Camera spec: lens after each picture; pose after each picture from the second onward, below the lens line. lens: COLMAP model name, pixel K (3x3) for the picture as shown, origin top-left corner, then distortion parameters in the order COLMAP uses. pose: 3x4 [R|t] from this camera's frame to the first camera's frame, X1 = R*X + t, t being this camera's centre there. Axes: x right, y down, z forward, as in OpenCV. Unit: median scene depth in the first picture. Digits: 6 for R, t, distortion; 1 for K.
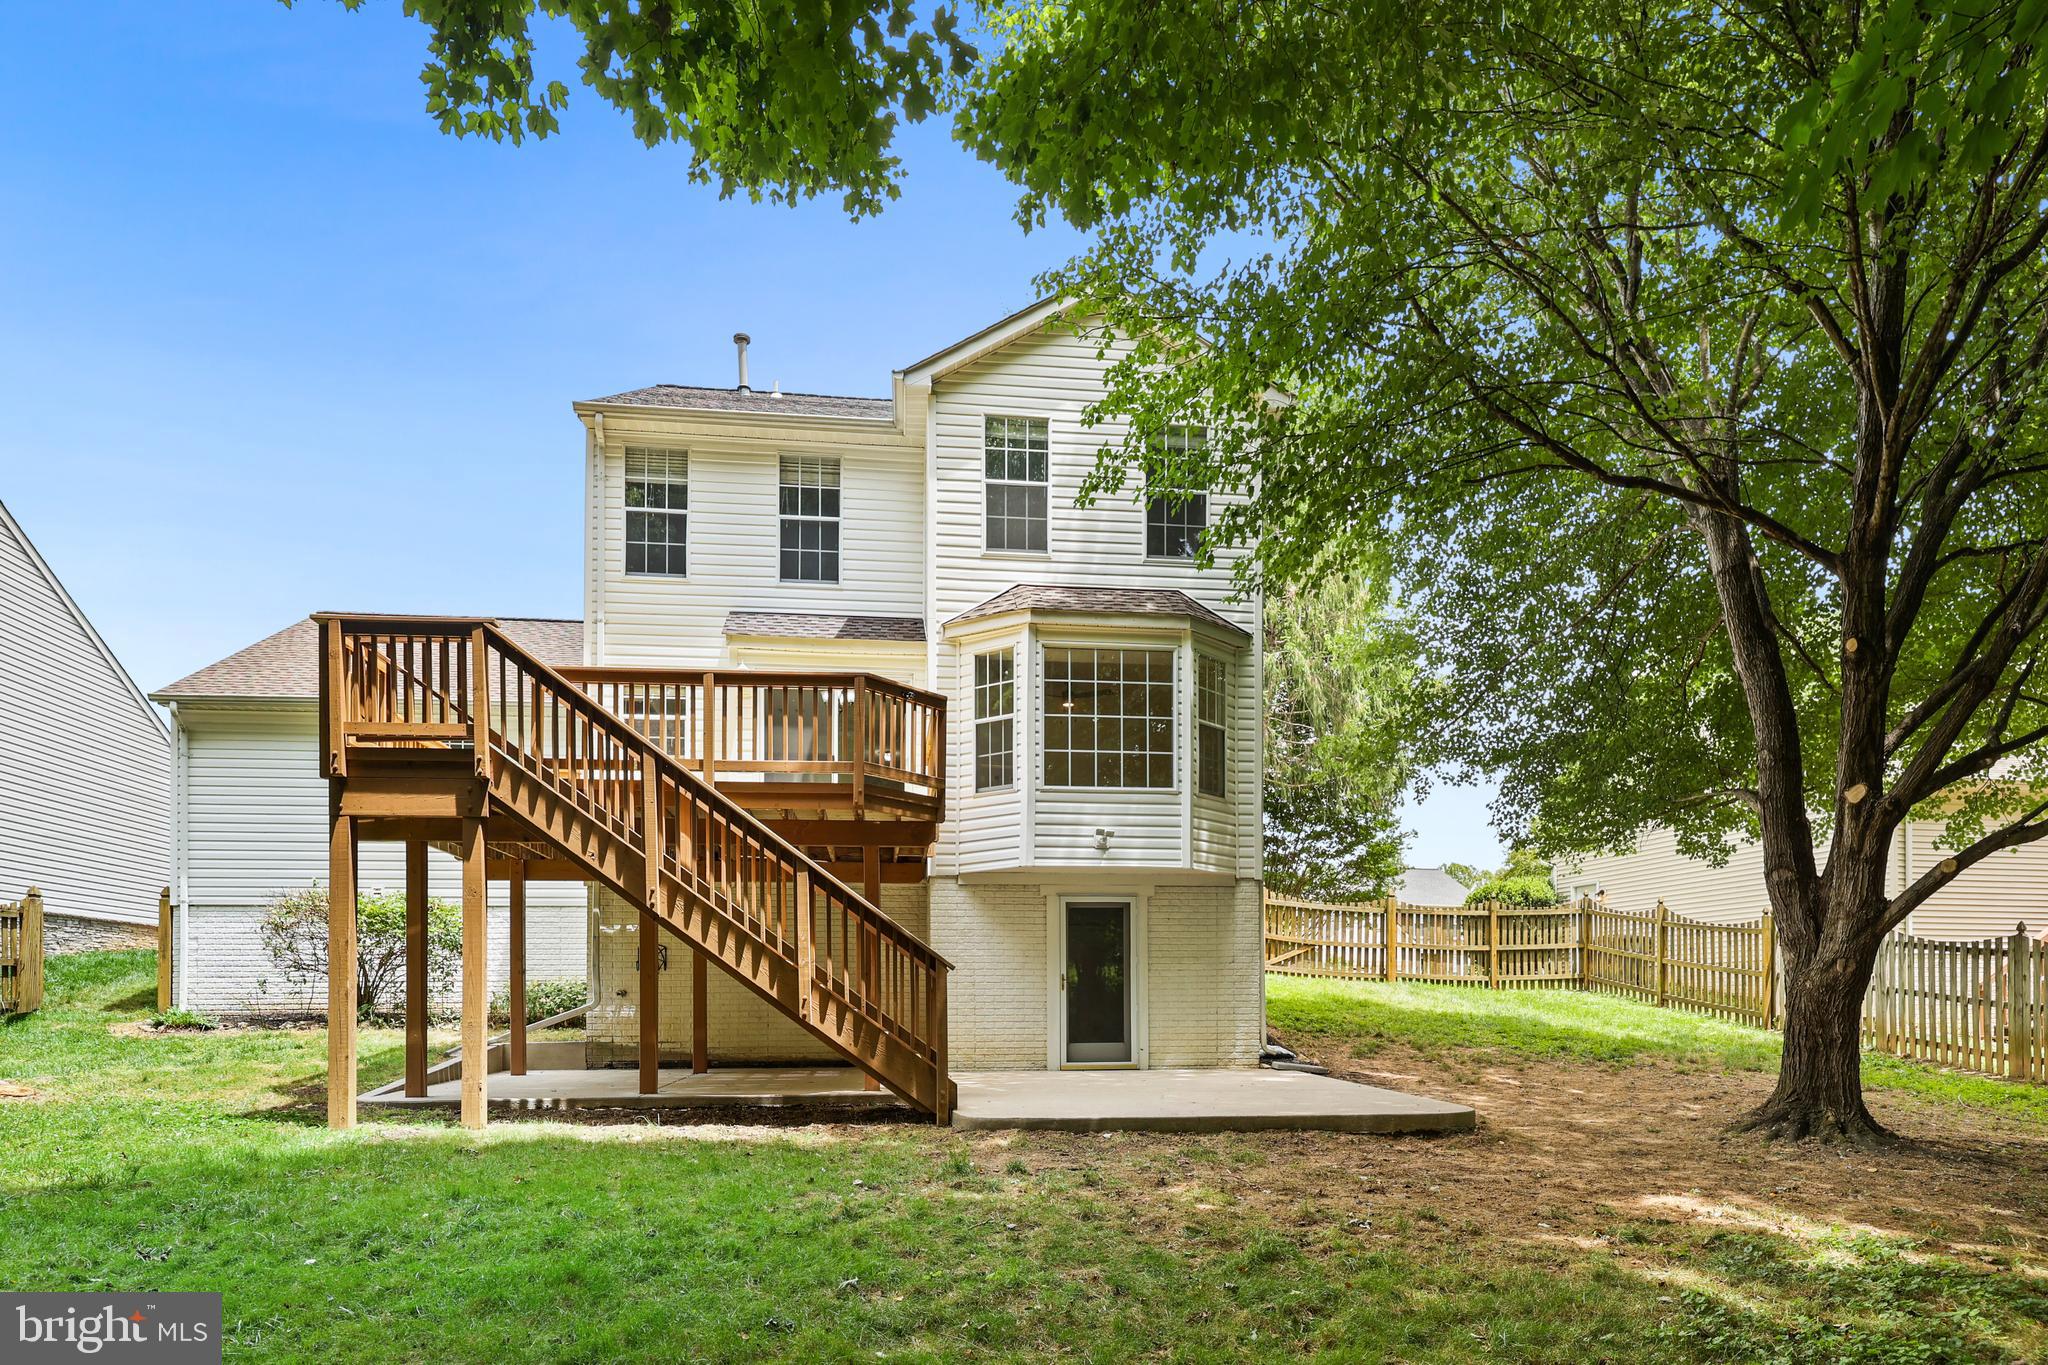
lens RADIAL K [[1157.8, 0, 1024.1], [0, 1157.8, 701.7], [0, 0, 1]] dist [0.003867, -0.000510]
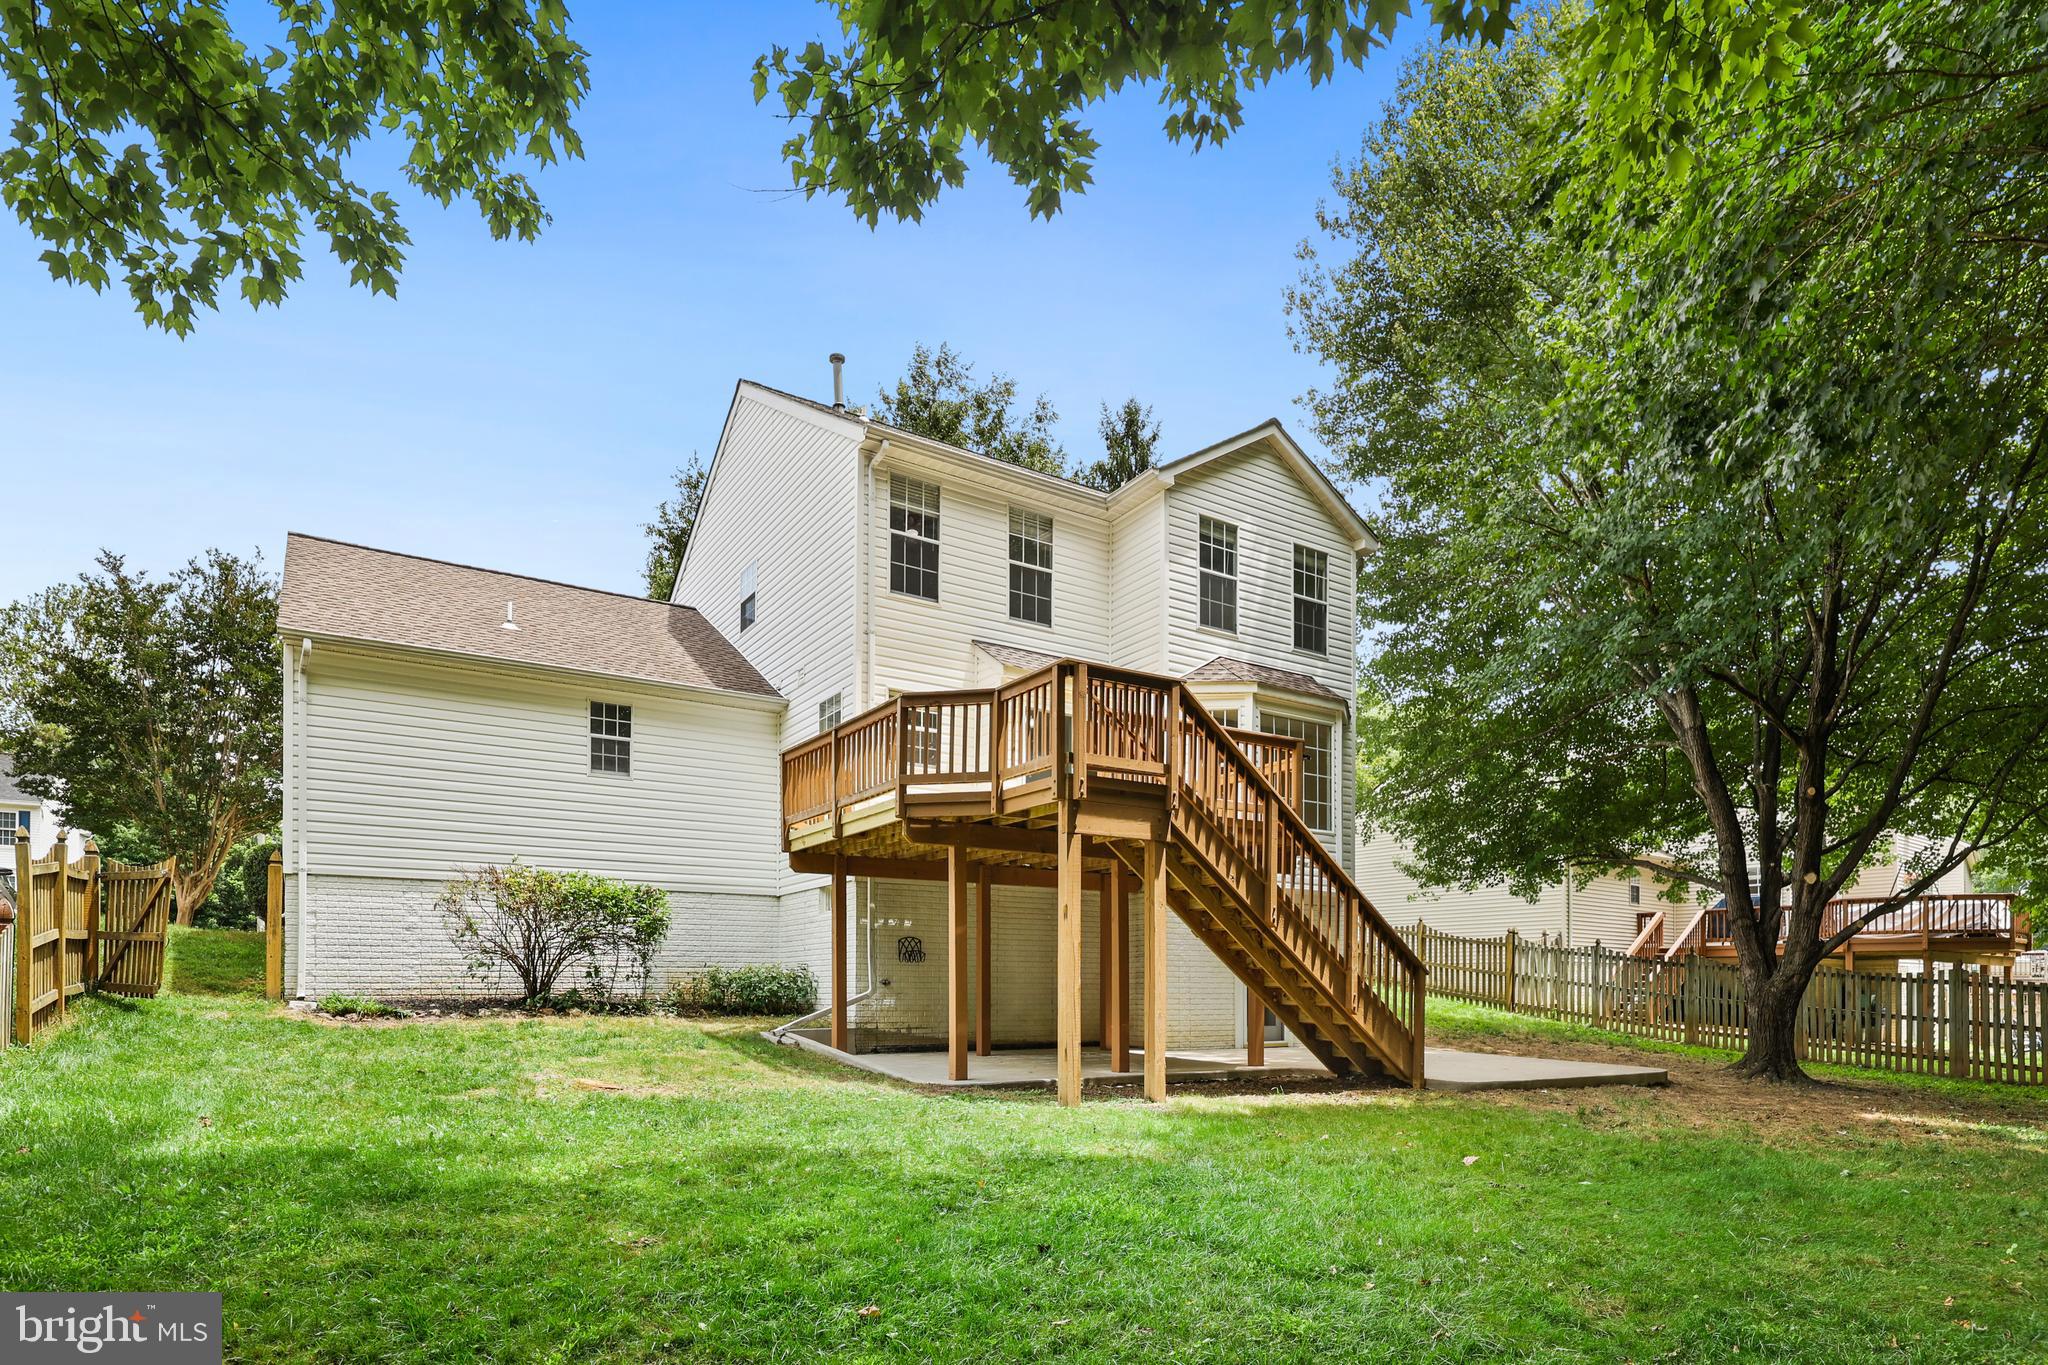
lens RADIAL K [[1103.1, 0, 1026.7], [0, 1103.1, 672.1], [0, 0, 1]] dist [-0.000313, 0.000400]
pose [[0.892651, 0.131221, 0.431225, -0.656210], [-0.122740, 0.991298, -0.047574, -0.002440], [-0.433716, -0.010462, 0.900989, 0.016997]]
